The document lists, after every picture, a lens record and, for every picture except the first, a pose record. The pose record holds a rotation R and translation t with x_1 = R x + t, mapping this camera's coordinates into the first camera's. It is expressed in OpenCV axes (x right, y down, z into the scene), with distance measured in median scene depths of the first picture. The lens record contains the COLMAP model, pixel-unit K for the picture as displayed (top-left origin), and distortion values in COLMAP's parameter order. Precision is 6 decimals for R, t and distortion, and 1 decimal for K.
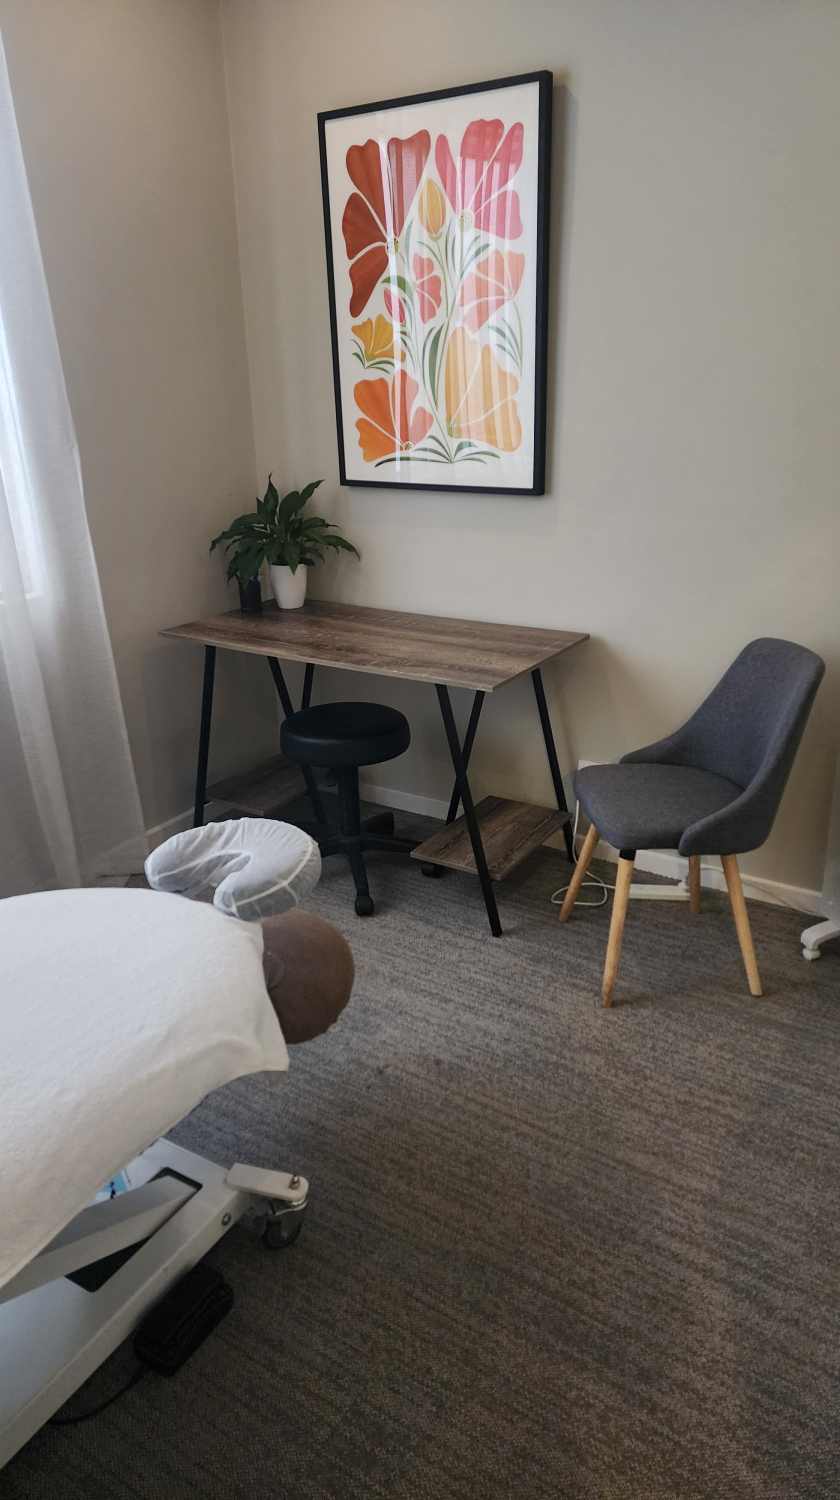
lens RADIAL K [[976.7, 0, 420.0], [0, 976.7, 750.0], [0, 0, 1]] dist [0.026213, -0.000372]
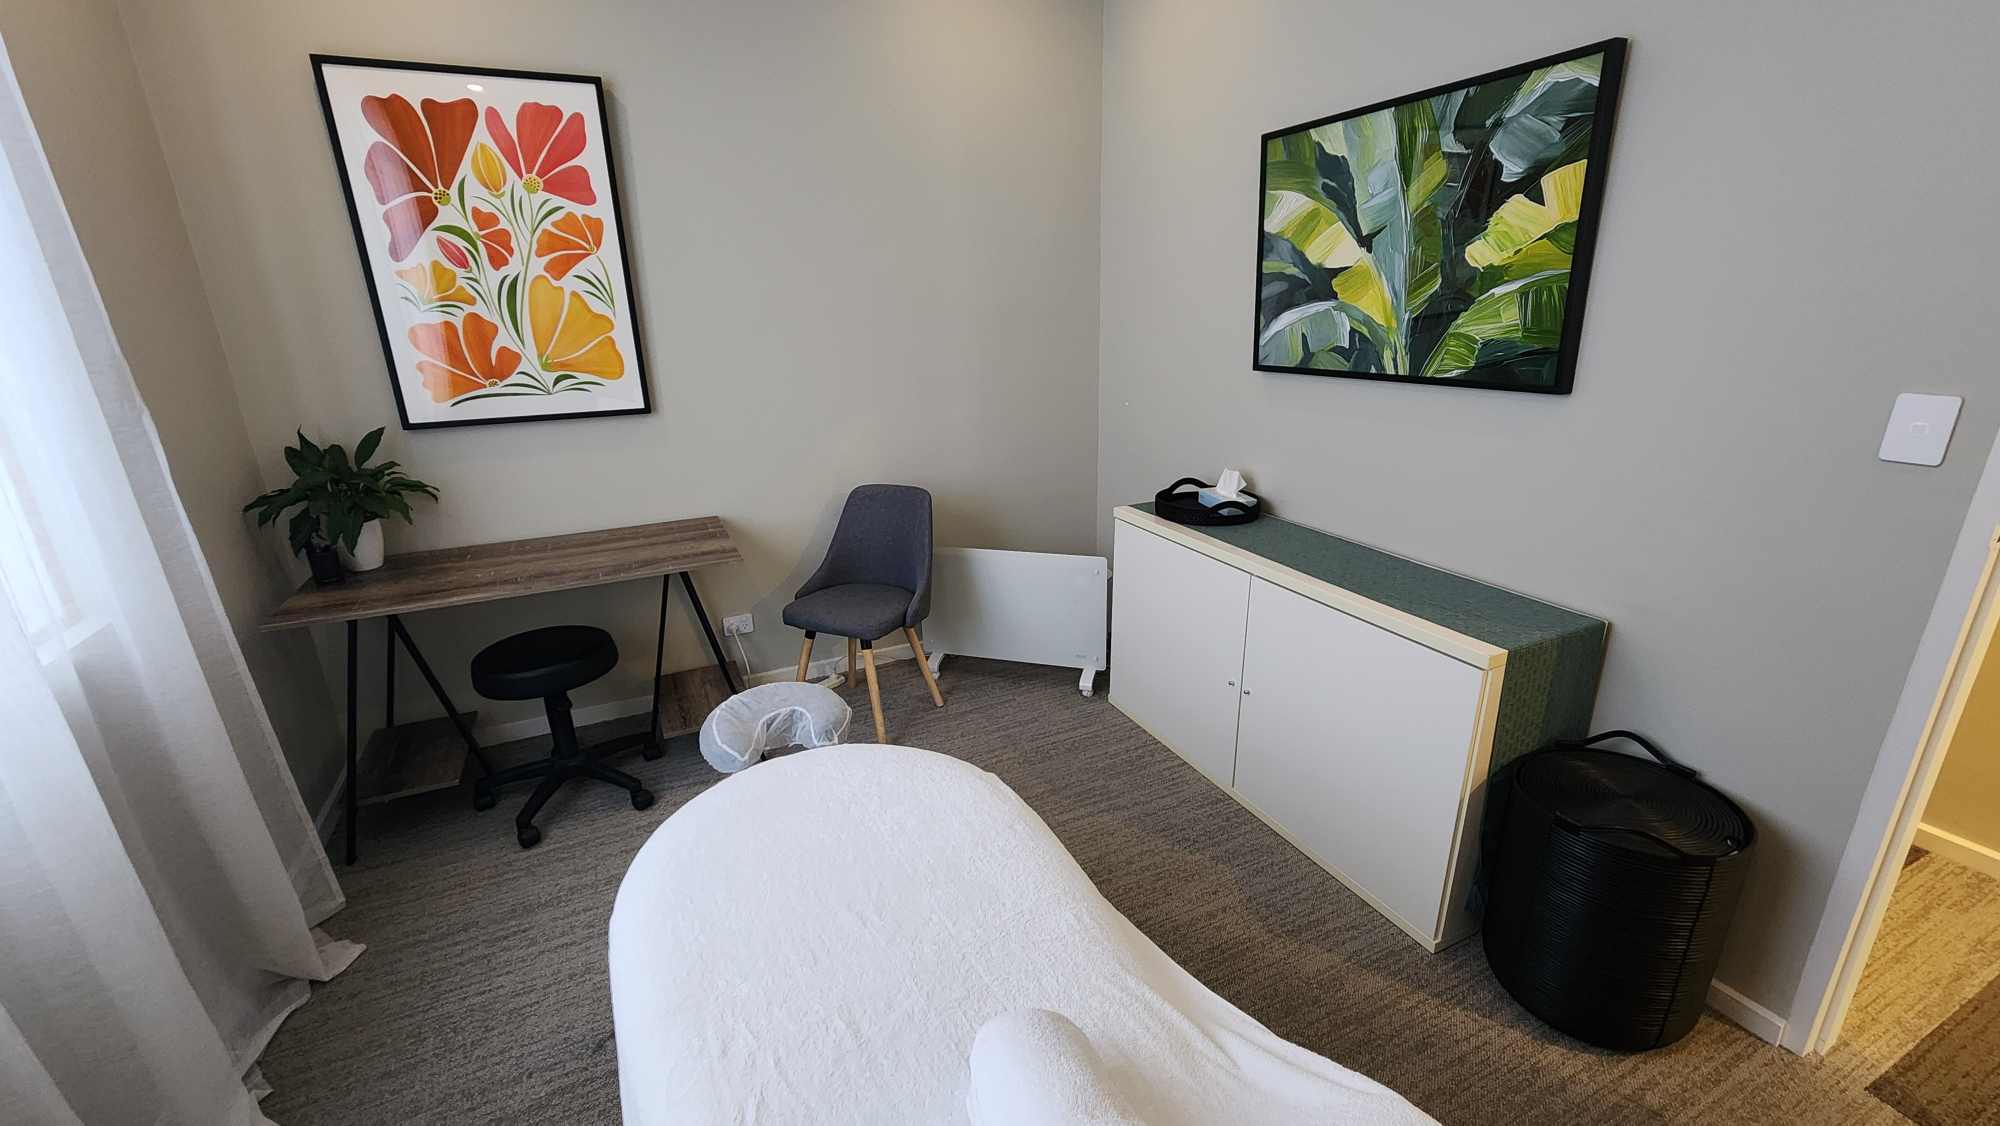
lens RADIAL K [[796.7, 0, 1000.0], [0, 796.7, 563.0], [0, 0, 1]] dist [-0.000154, -0.000010]
pose [[0.557680, -0.260561, 0.788100, -0.460958], [0.303916, 0.947620, 0.098242, -0.050120], [-0.772417, 0.184729, 0.607657, 0.104731]]
